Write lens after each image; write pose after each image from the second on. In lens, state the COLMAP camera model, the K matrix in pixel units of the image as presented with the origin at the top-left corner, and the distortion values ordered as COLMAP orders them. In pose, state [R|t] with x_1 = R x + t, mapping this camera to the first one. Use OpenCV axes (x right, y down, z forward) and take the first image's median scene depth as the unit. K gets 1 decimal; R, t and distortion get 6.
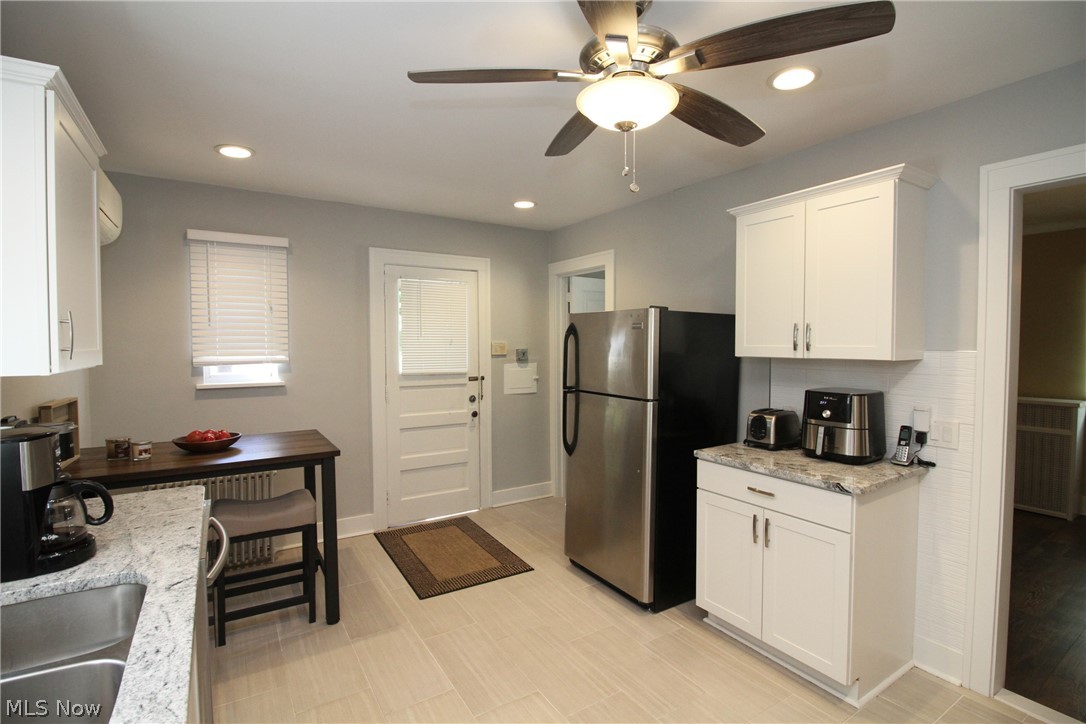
lens RADIAL K [[501.2, 0, 521.1], [0, 501.2, 365.4], [0, 0, 1]] dist [-0.003895, -0.010248]
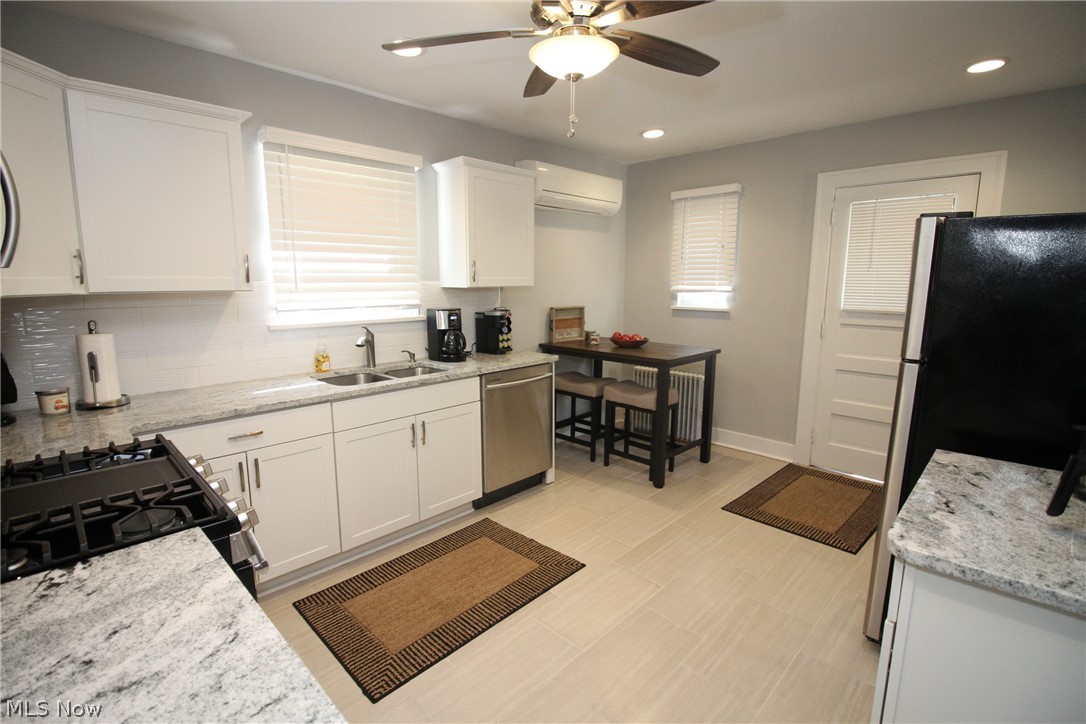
lens RADIAL K [[501.2, 0, 535.7], [0, 501.2, 361.6], [0, 0, 1]] dist [-0.003895, -0.010248]
pose [[0.233720, 0.160533, -0.958960, 0.617681], [-0.041961, 0.987022, 0.155004, -0.008406], [0.971398, 0.004011, 0.237423, 0.288099]]
